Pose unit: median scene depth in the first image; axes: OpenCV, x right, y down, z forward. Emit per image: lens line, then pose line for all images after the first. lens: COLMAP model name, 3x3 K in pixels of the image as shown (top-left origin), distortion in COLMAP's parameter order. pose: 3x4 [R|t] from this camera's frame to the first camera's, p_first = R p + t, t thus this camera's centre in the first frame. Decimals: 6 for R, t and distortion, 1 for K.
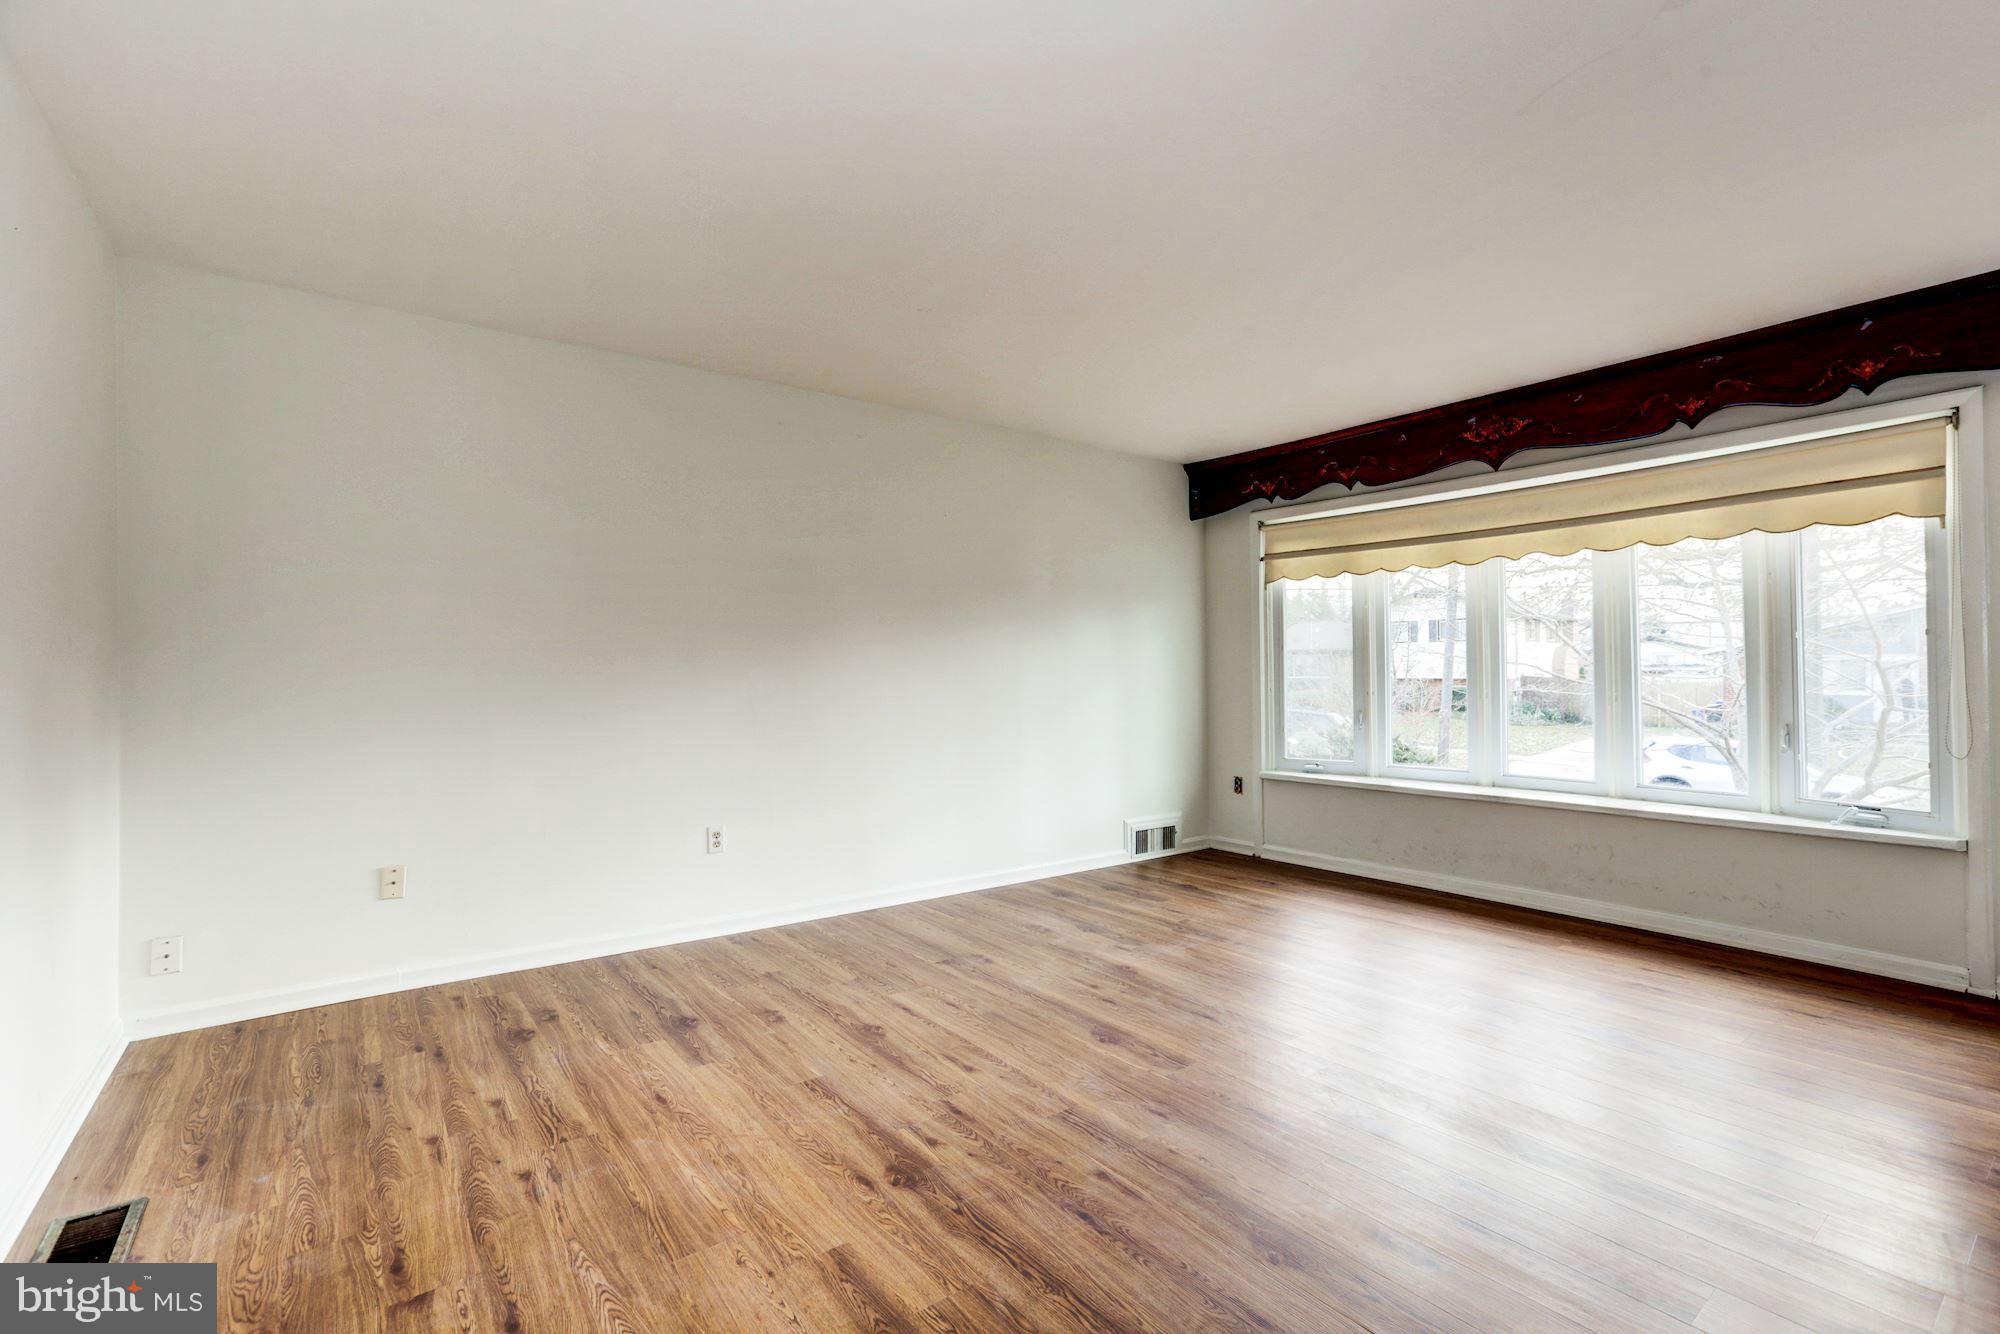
lens RADIAL K [[893.9, 0, 997.0], [0, 893.9, 659.0], [0, 0, 1]] dist [-0.032764, 0.010059]
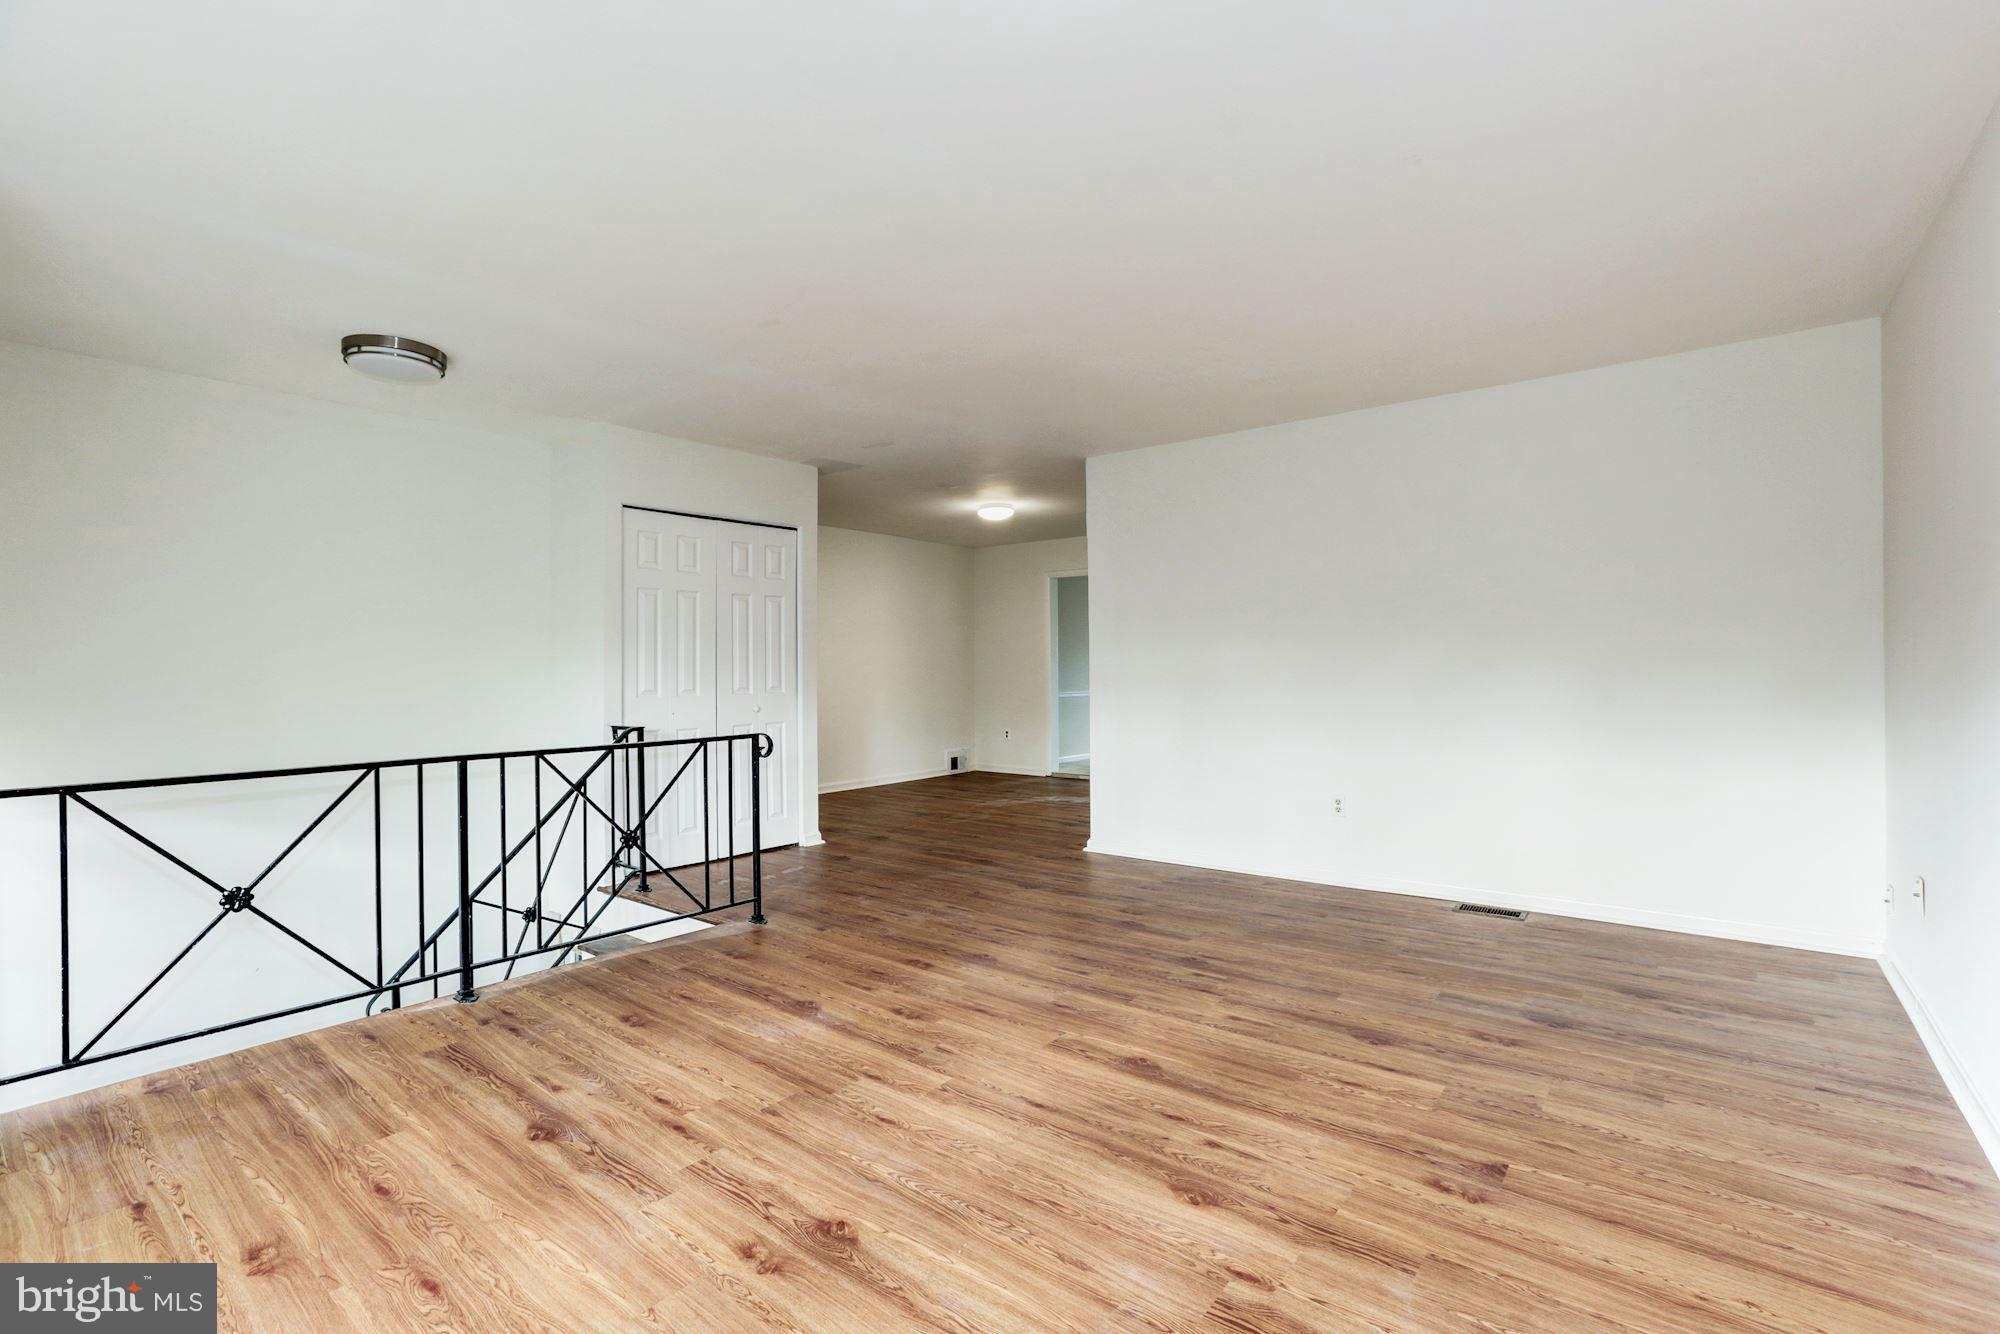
lens RADIAL K [[893.9, 0, 1002.6], [0, 893.9, 678.4], [0, 0, 1]] dist [-0.032764, 0.010059]
pose [[-0.966805, 0.013007, -0.255185, 0.482089], [0.013572, 0.999908, -0.000454, 0.026665], [0.255156, -0.003903, -0.966892, 1.821423]]
